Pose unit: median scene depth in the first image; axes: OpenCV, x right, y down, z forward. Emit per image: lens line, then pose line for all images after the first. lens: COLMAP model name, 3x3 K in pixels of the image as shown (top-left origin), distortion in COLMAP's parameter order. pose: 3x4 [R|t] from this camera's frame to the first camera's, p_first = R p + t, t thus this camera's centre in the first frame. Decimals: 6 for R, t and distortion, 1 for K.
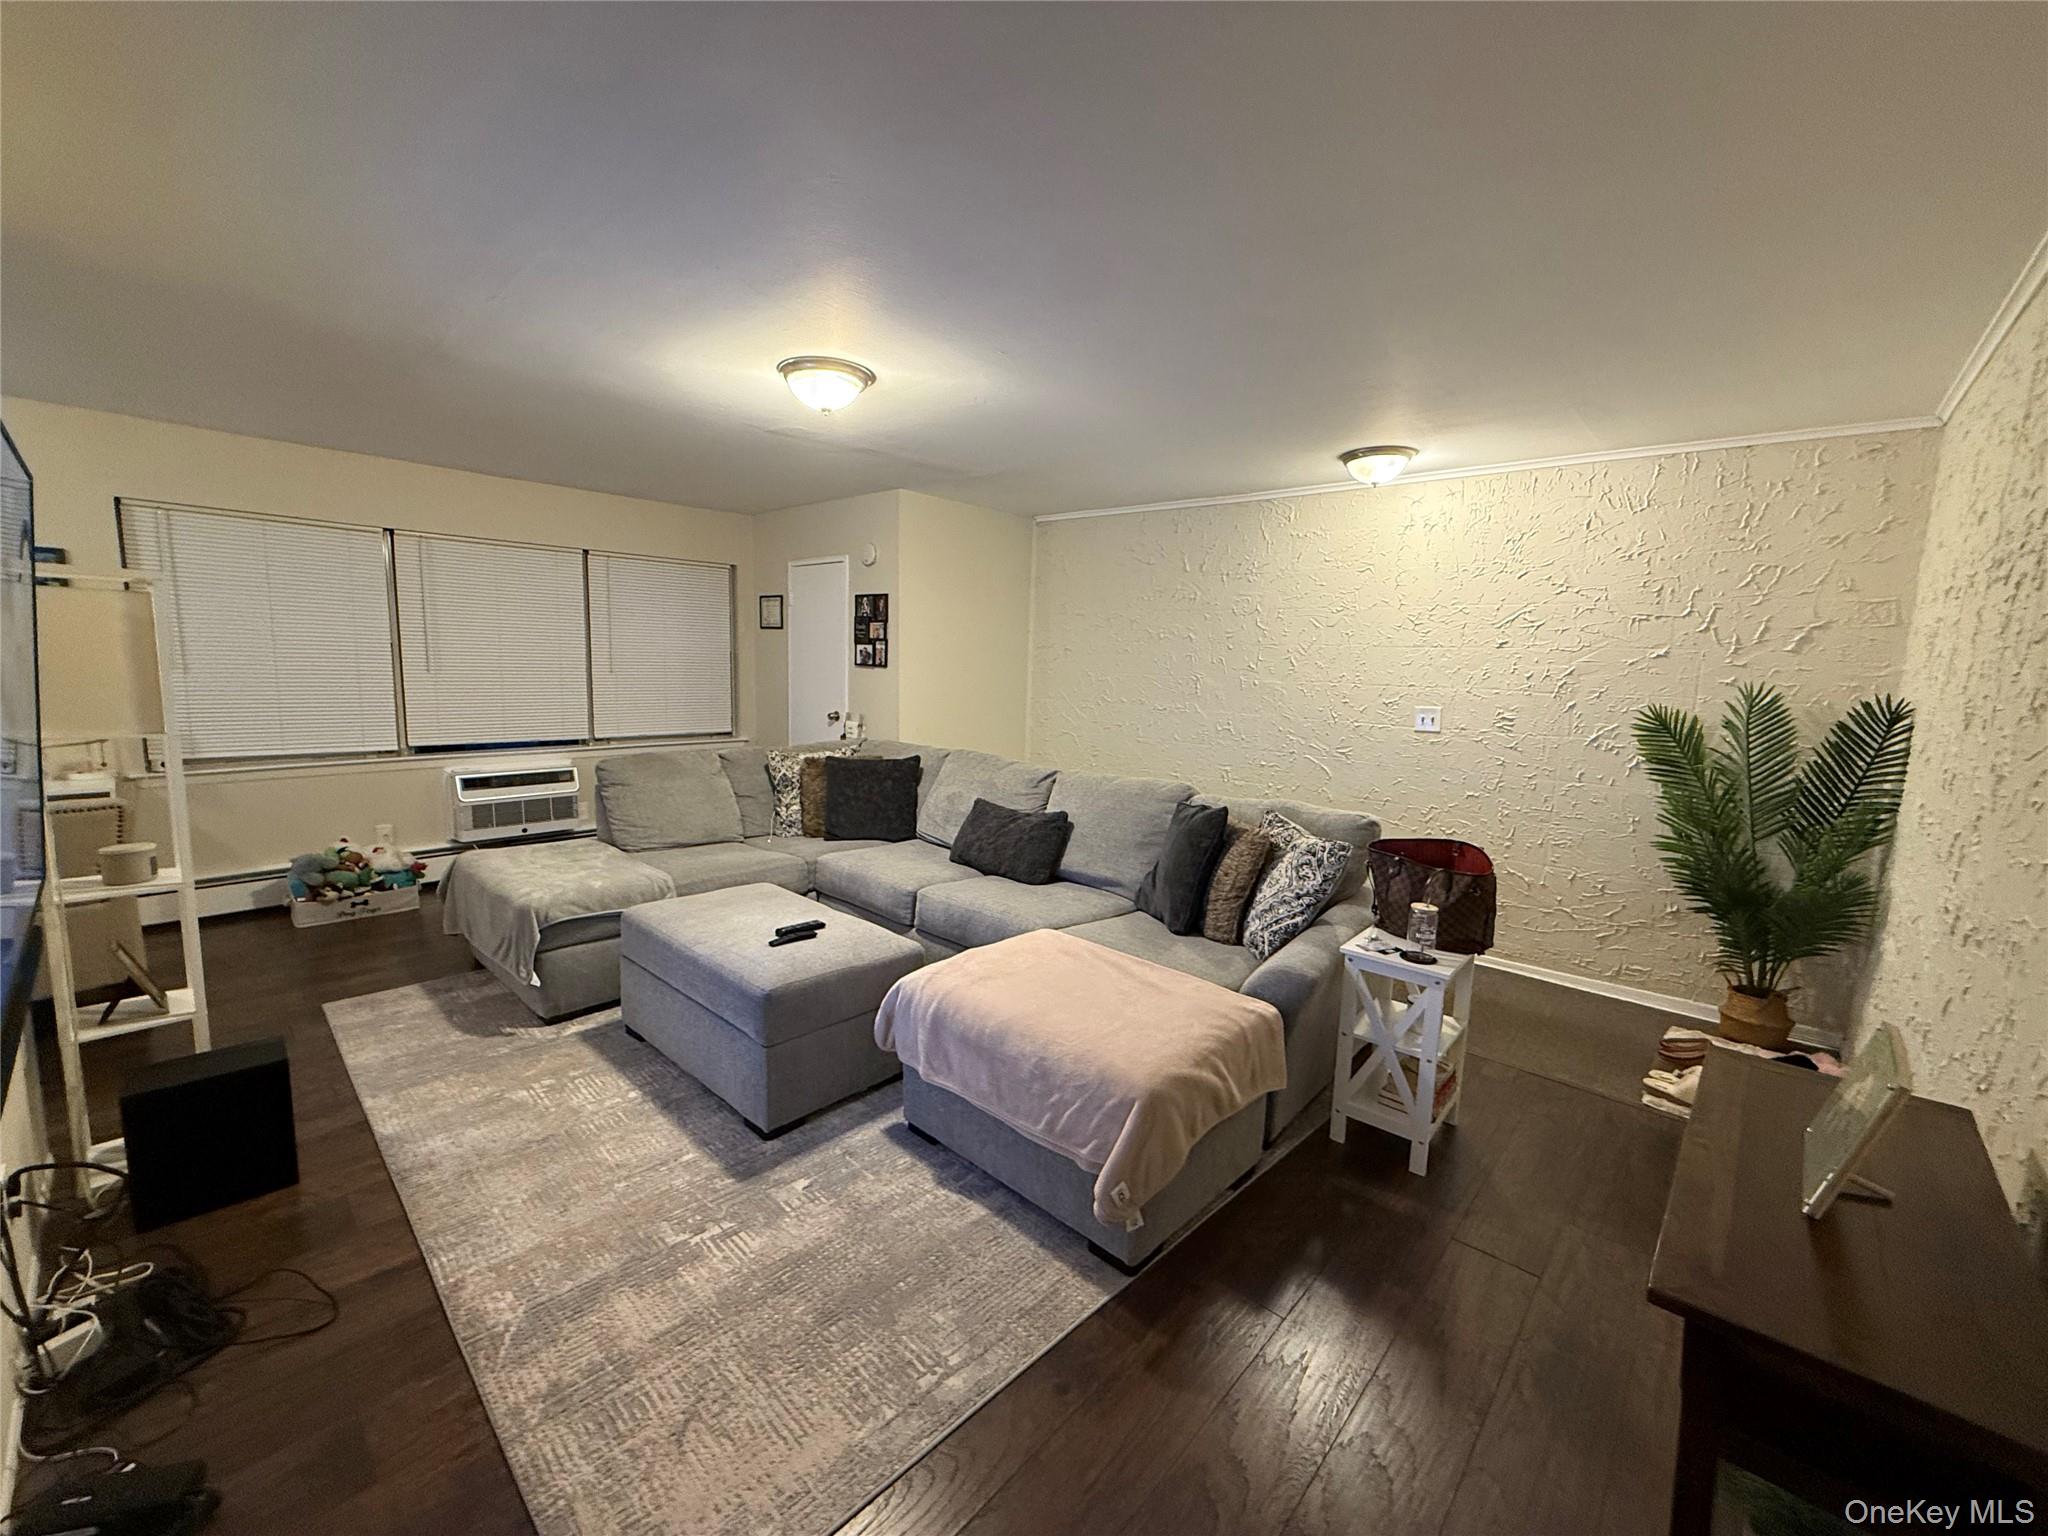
lens RADIAL K [[815.2, 0, 1025.1], [0, 815.2, 761.7], [0, 0, 1]] dist [0.002272, 0.000187]
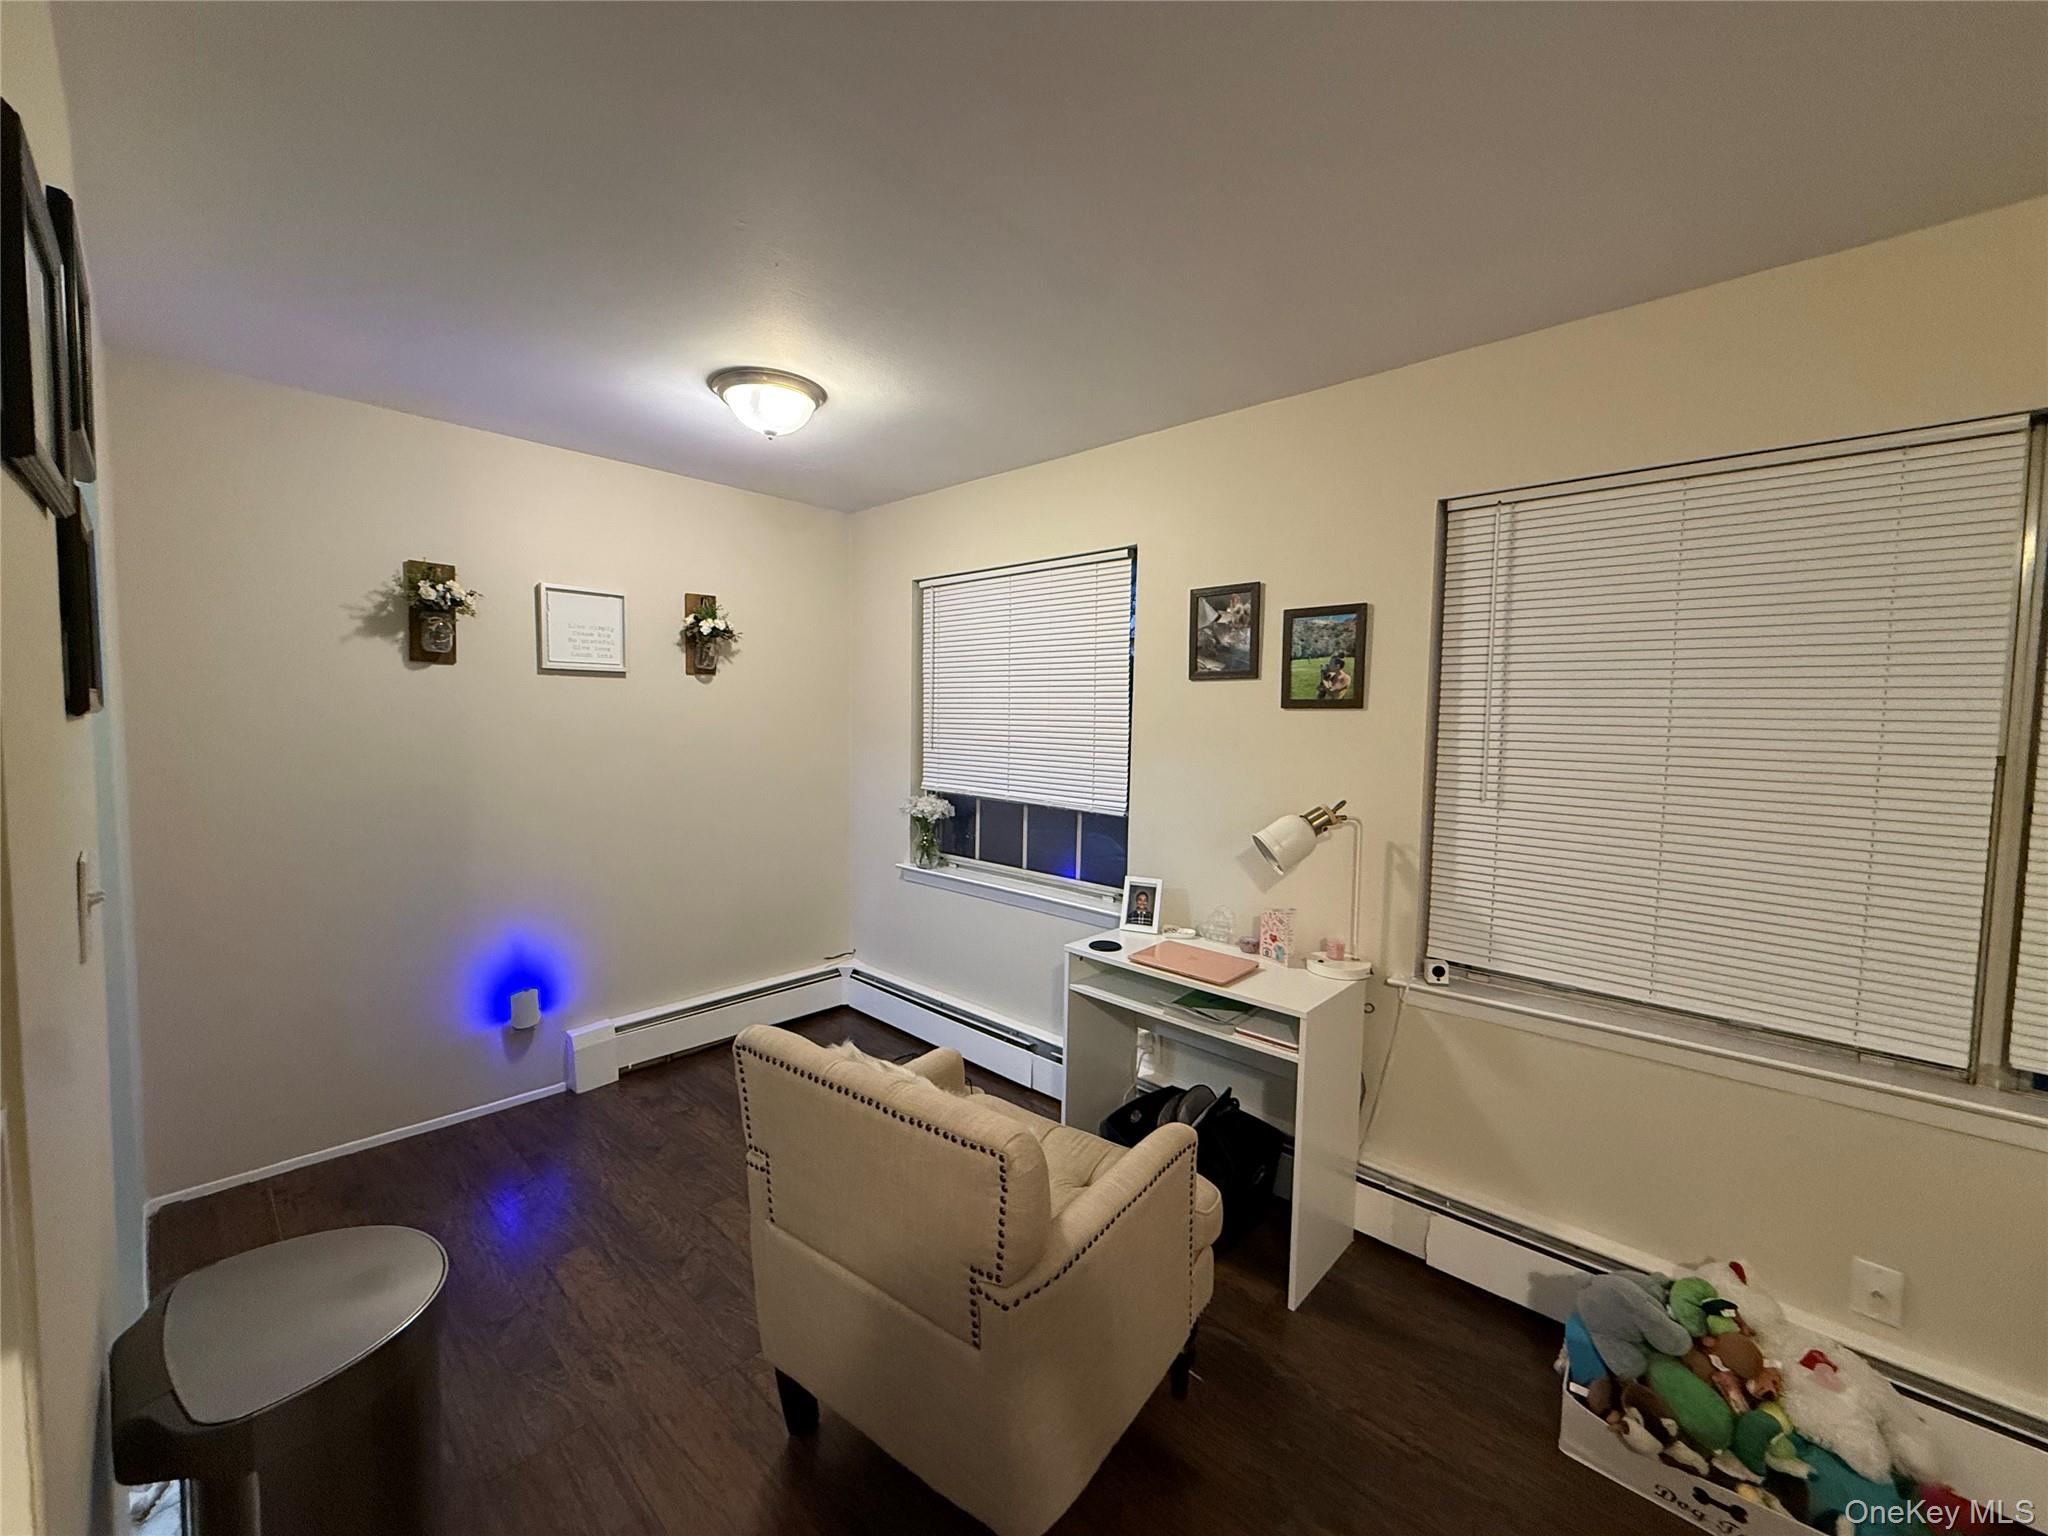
lens RADIAL K [[815.2, 0, 1015.9], [0, 815.2, 766.9], [0, 0, 1]] dist [0.002272, 0.000187]
pose [[-0.015921, 0.036243, -0.999216, -0.477915], [-0.149889, 0.987964, 0.038223, -0.105119], [0.988575, 0.150380, -0.010297, 0.666194]]
